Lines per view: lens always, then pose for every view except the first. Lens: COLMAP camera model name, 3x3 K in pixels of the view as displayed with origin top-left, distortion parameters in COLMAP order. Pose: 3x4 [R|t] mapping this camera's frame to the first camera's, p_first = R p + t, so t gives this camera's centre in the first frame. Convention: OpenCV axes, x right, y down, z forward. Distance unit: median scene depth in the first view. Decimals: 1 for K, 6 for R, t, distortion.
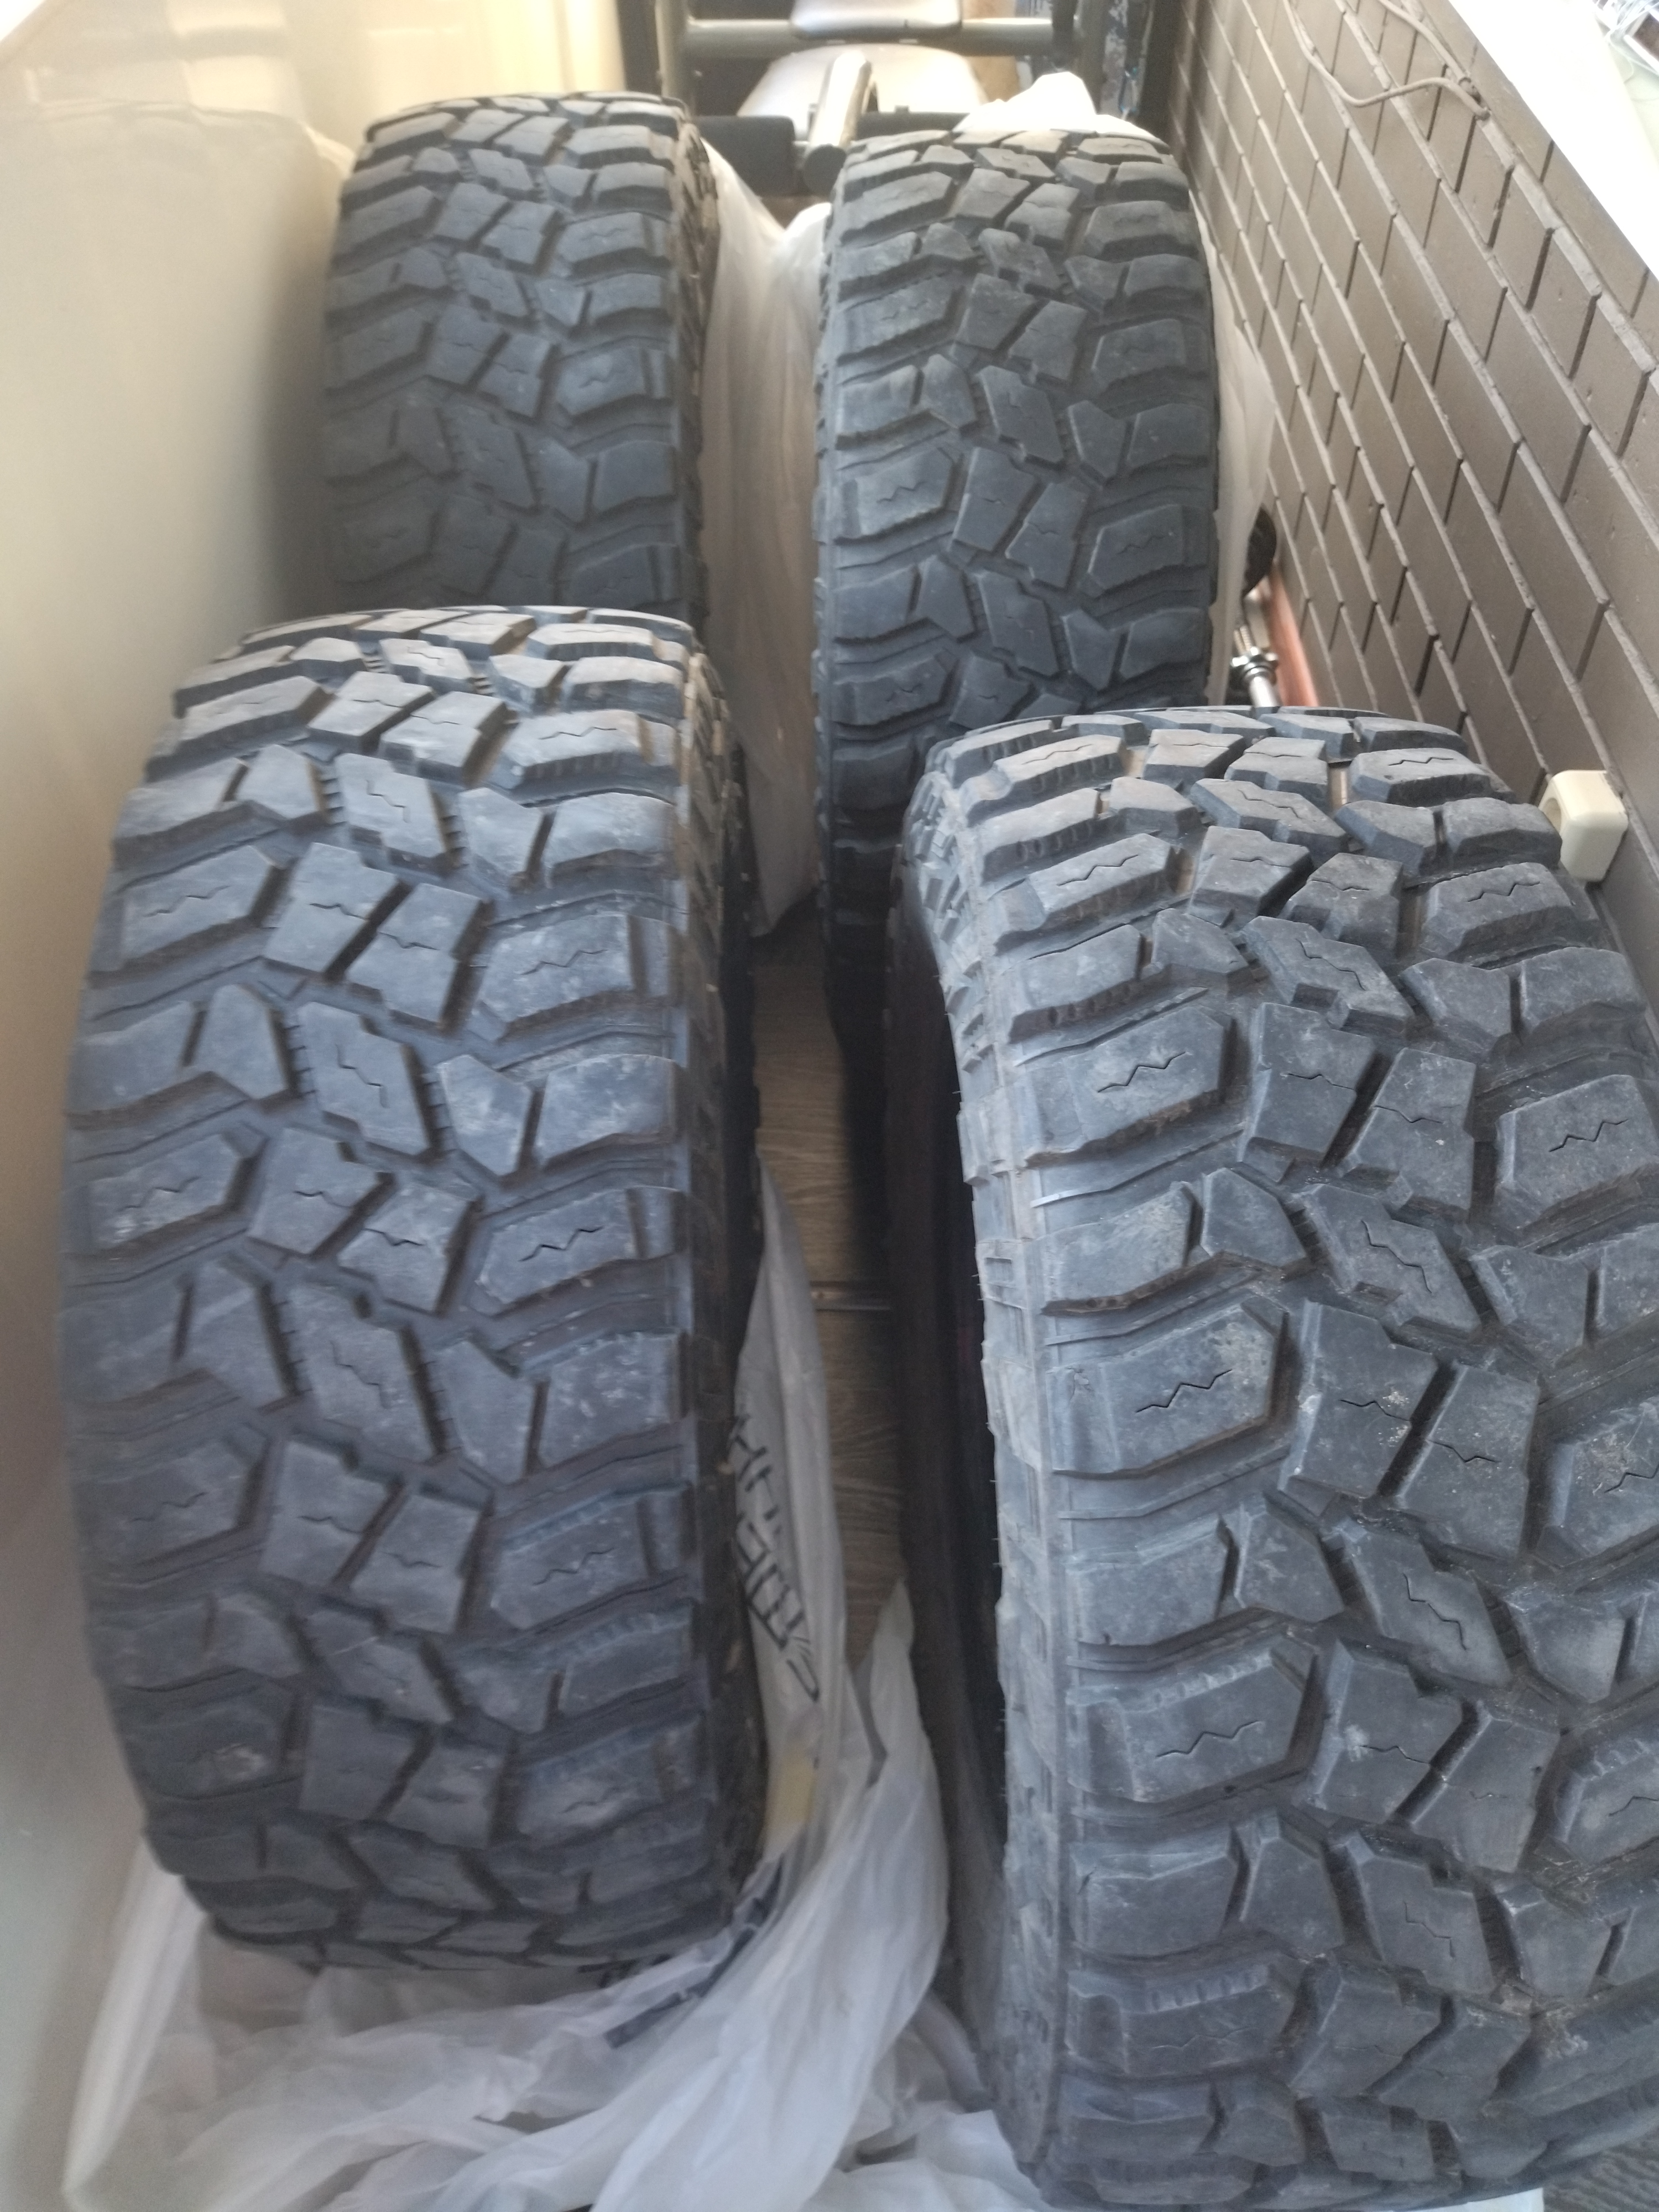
lens RADIAL K [[1662.9, 0, 815.8], [0, 1662.9, 1107.1], [0, 0, 1]] dist [0.089433, -0.123765]
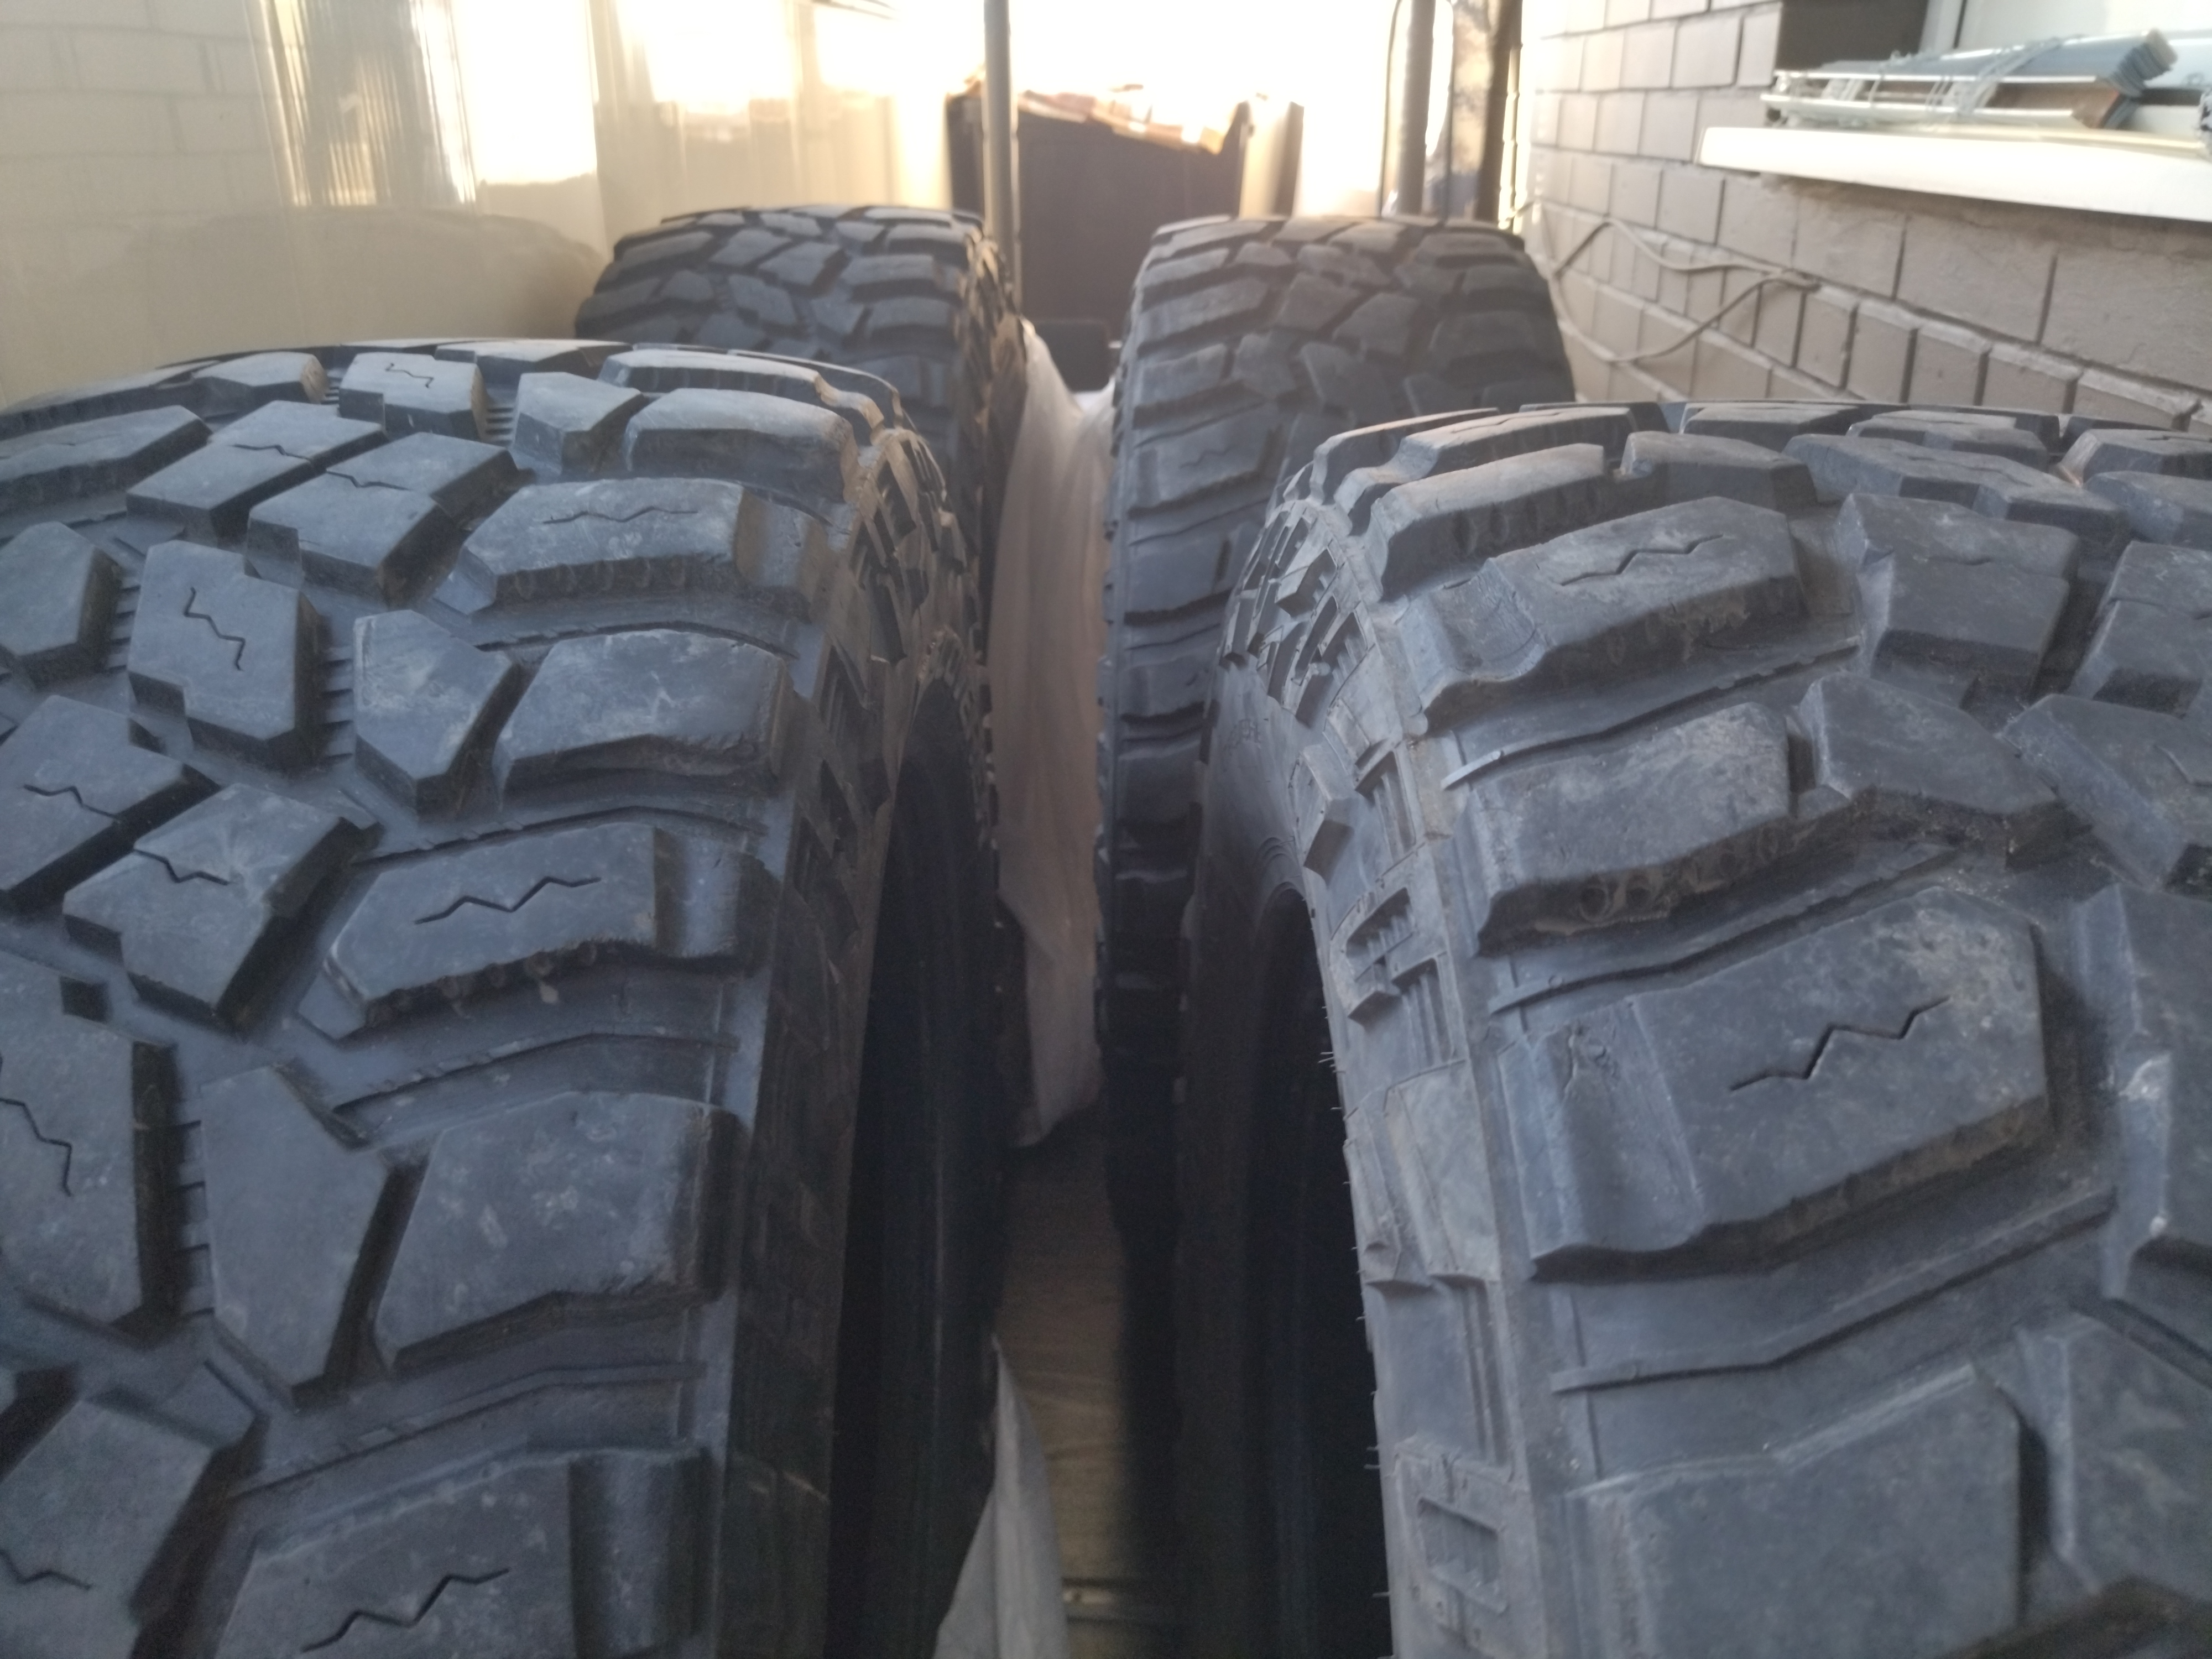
lens RADIAL K [[1686.3, 0, 1106.0], [0, 1686.3, 829.5], [0, 0, 1]] dist [0.082555, -0.159680]
pose [[0.999218, 0.034388, -0.019521, 0.038362], [-0.039409, 0.906544, -0.420268, 0.271495], [0.003245, 0.420709, 0.907190, 0.522476]]
